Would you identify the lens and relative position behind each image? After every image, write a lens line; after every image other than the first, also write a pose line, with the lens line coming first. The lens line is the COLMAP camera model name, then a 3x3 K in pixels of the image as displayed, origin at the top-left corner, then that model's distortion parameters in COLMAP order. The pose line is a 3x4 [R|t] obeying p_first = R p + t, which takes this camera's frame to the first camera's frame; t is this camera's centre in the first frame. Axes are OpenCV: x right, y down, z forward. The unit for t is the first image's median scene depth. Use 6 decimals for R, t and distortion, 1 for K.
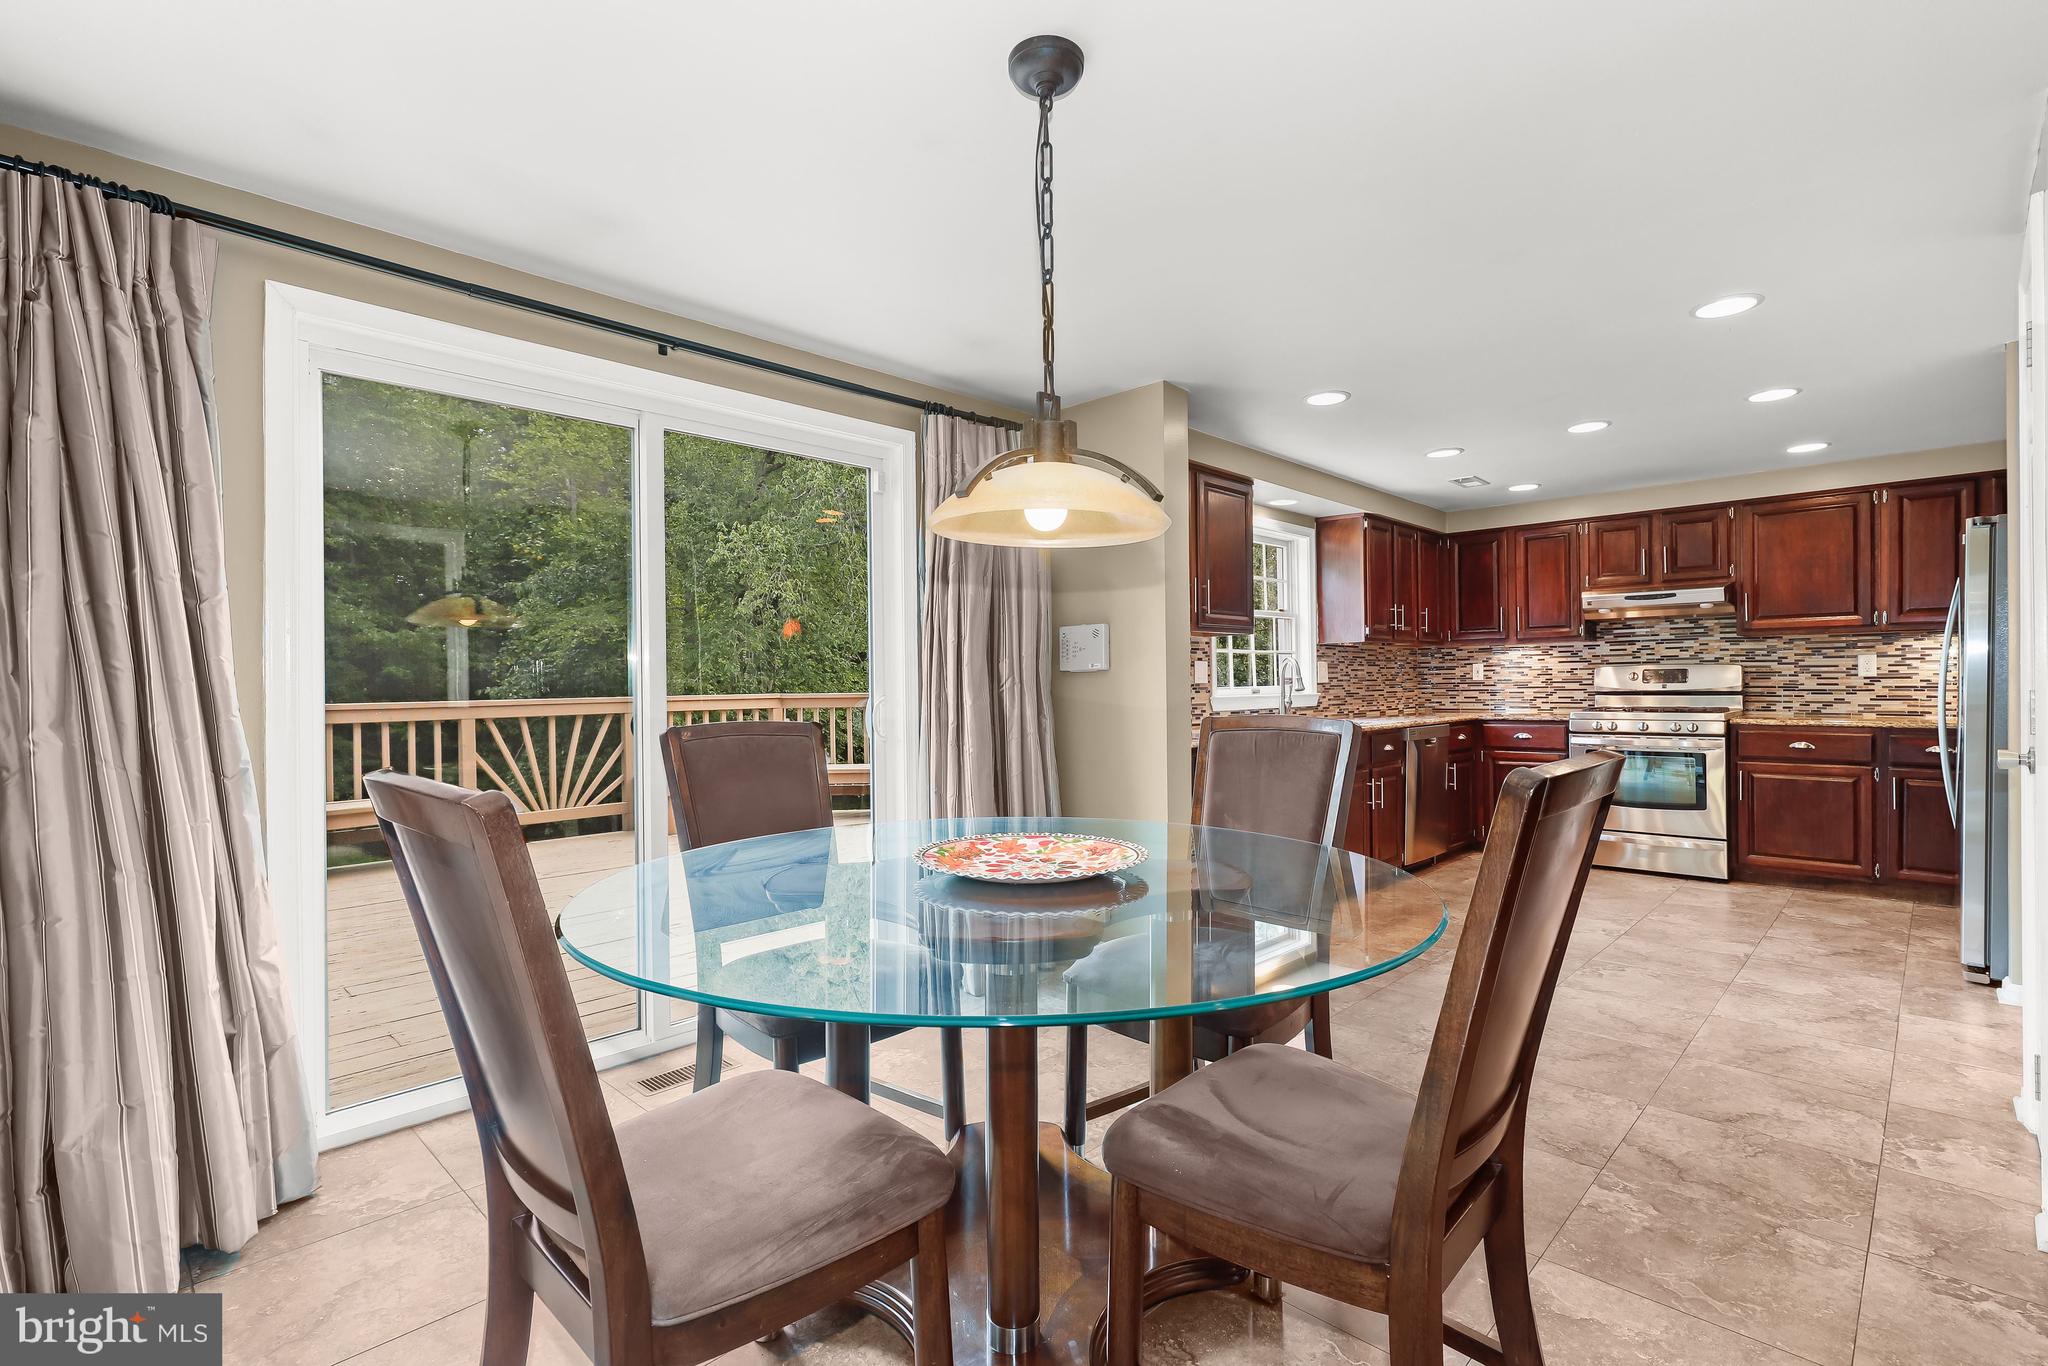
lens RADIAL K [[941.3, 0, 1030.1], [0, 941.3, 685.0], [0, 0, 1]] dist [-0.001198, 0.000309]
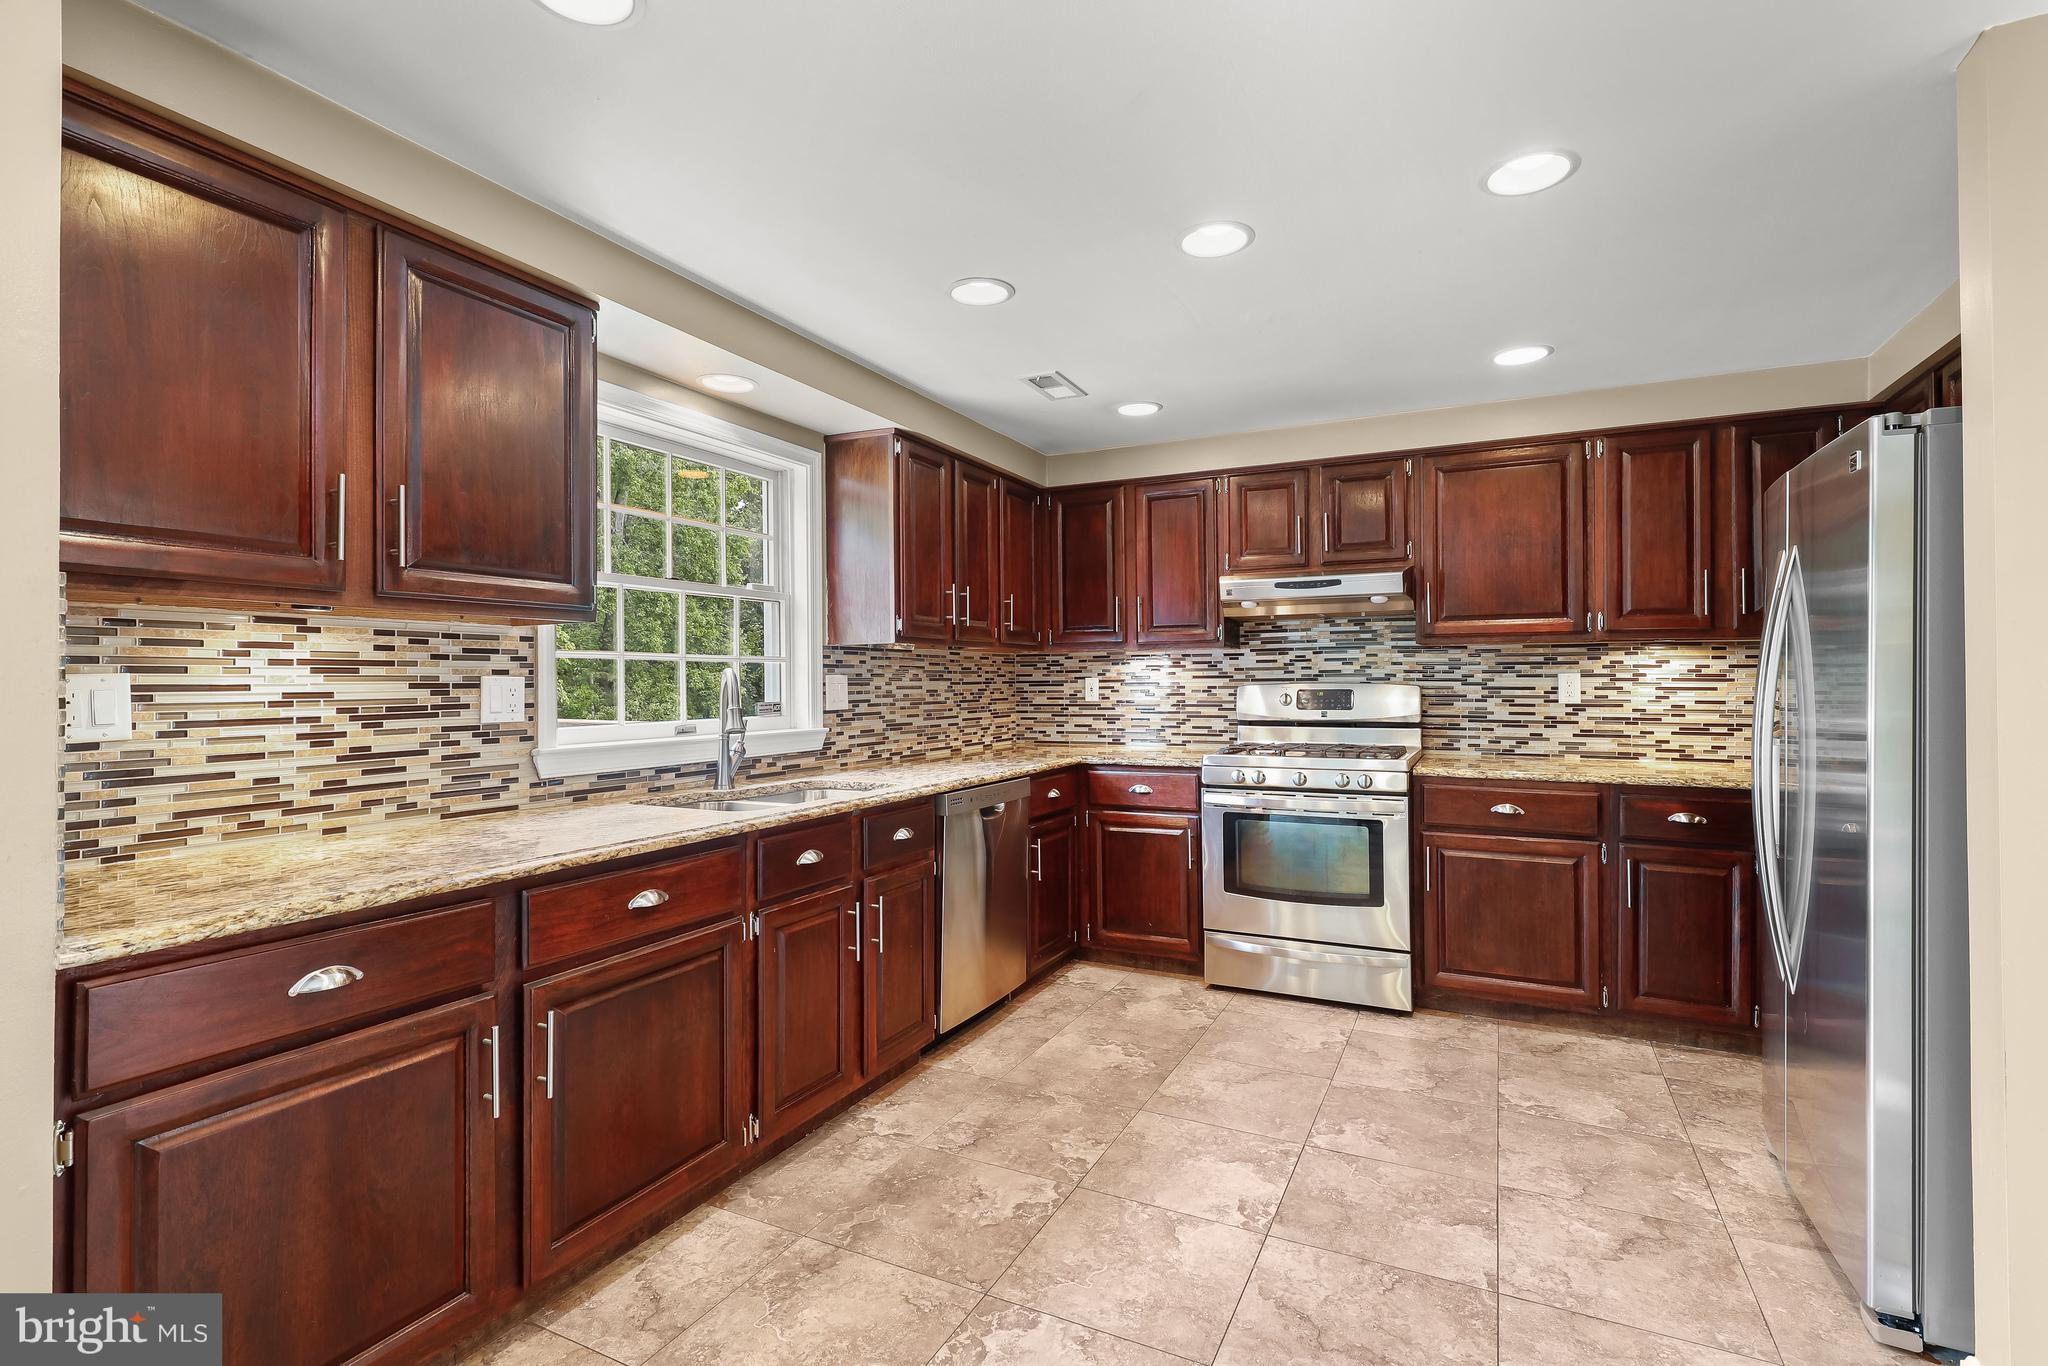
lens RADIAL K [[948.1, 0, 1026.0], [0, 948.1, 670.9], [0, 0, 1]] dist [0.000558, -0.000328]
pose [[0.952649, 0.009074, 0.303937, 0.261274], [-0.004236, 0.999854, -0.016573, -0.019315], [-0.304043, 0.014501, 0.952548, 0.416275]]
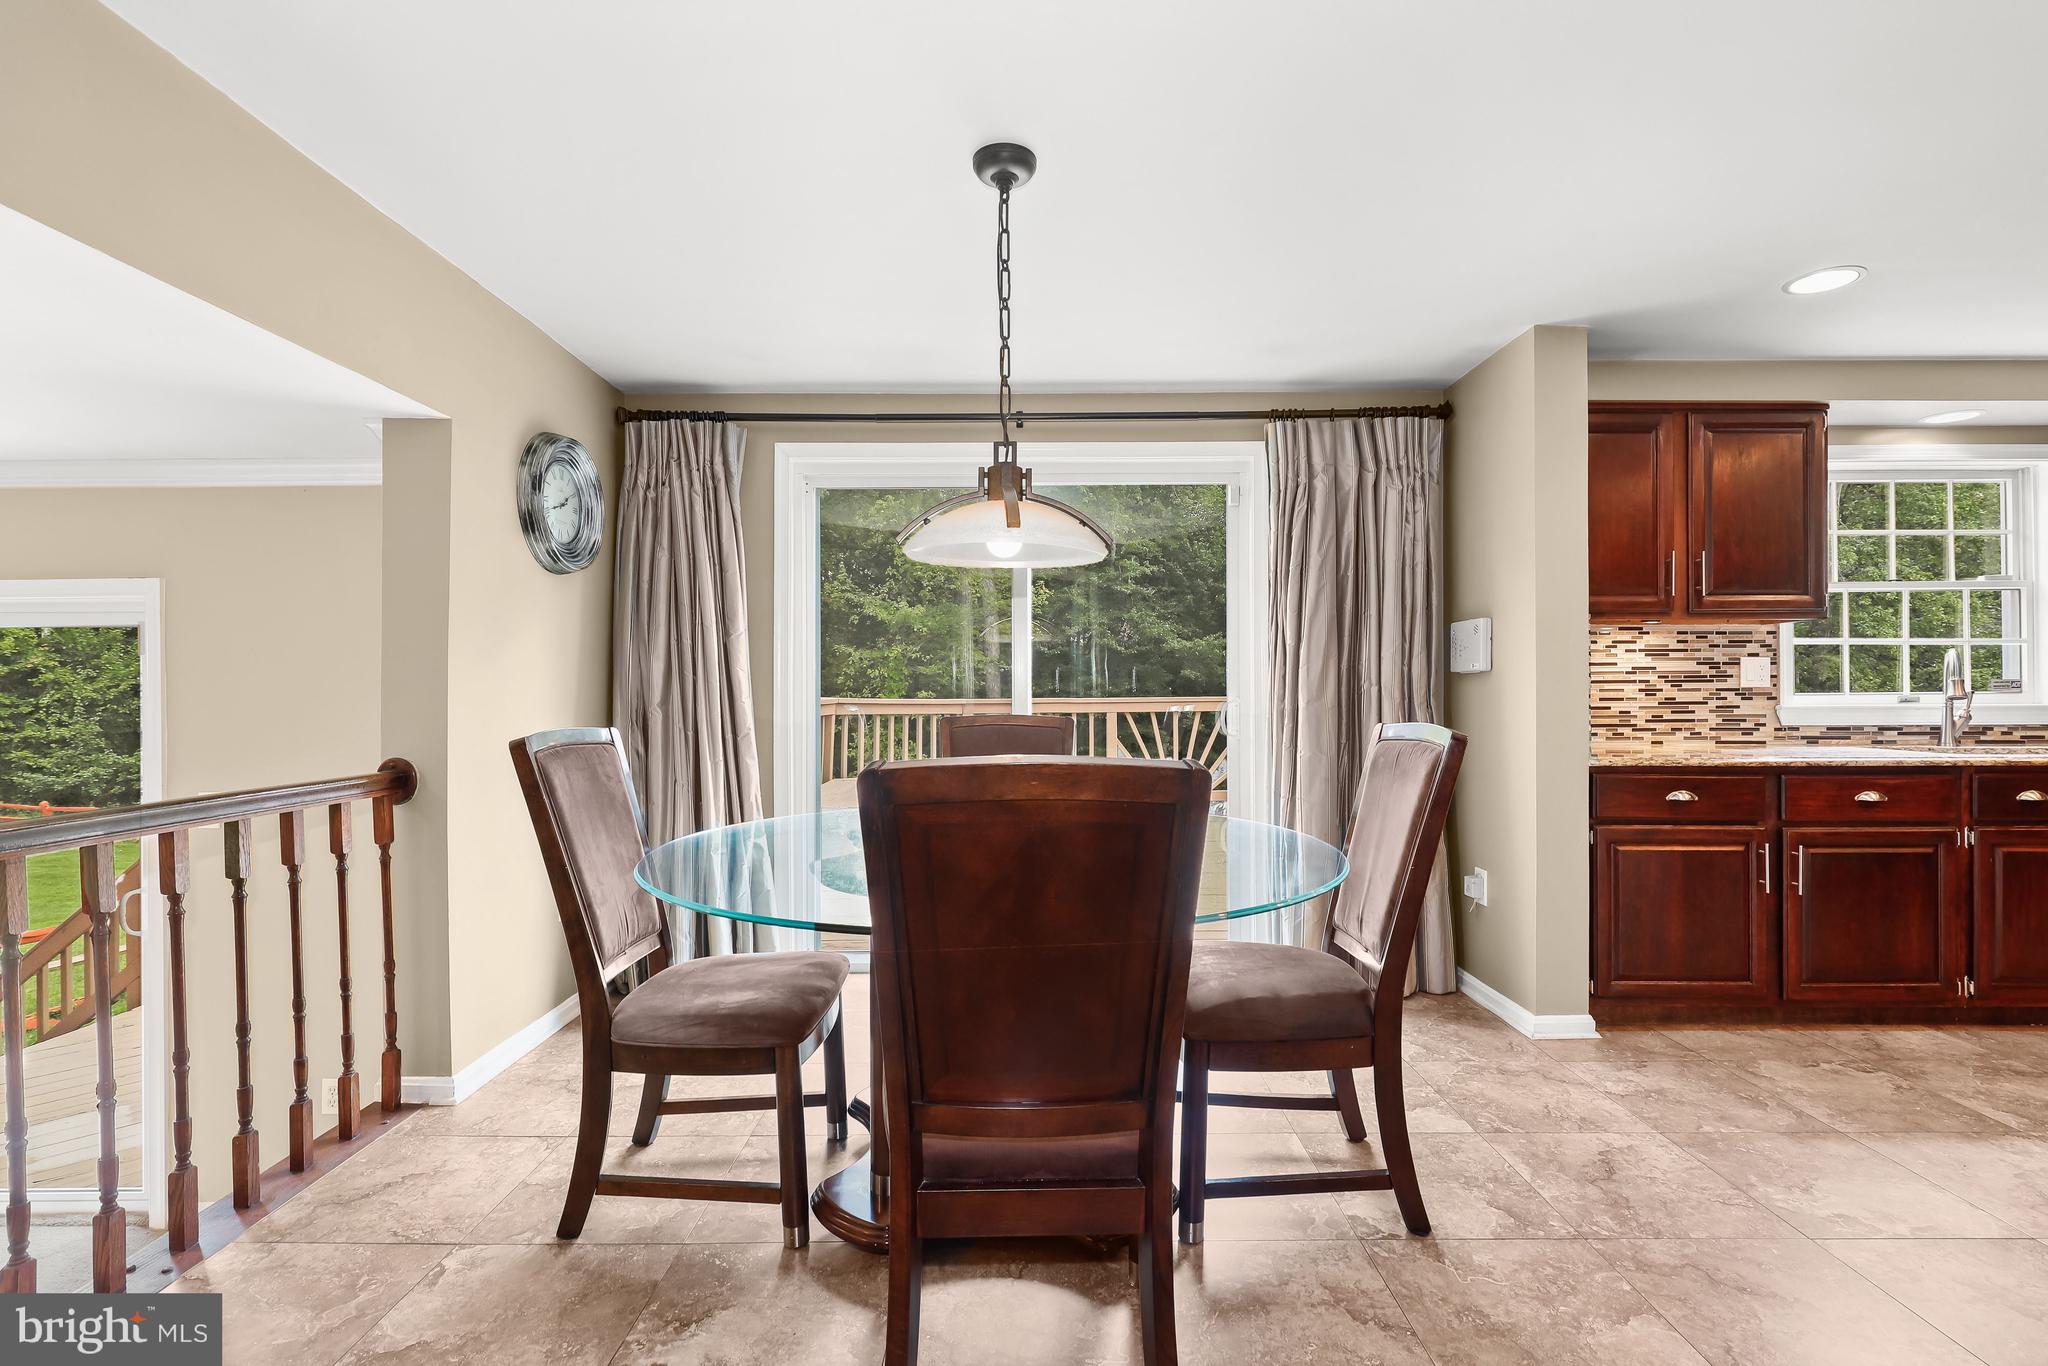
lens RADIAL K [[945.0, 0, 1032.7], [0, 945.0, 689.7], [0, 0, 1]] dist [0.000444, -0.000347]
pose [[0.697235, 0.007764, -0.716800, 0.289262], [-0.004998, 0.999970, 0.005969, -0.001326], [0.716825, -0.000580, 0.697253, 0.062390]]
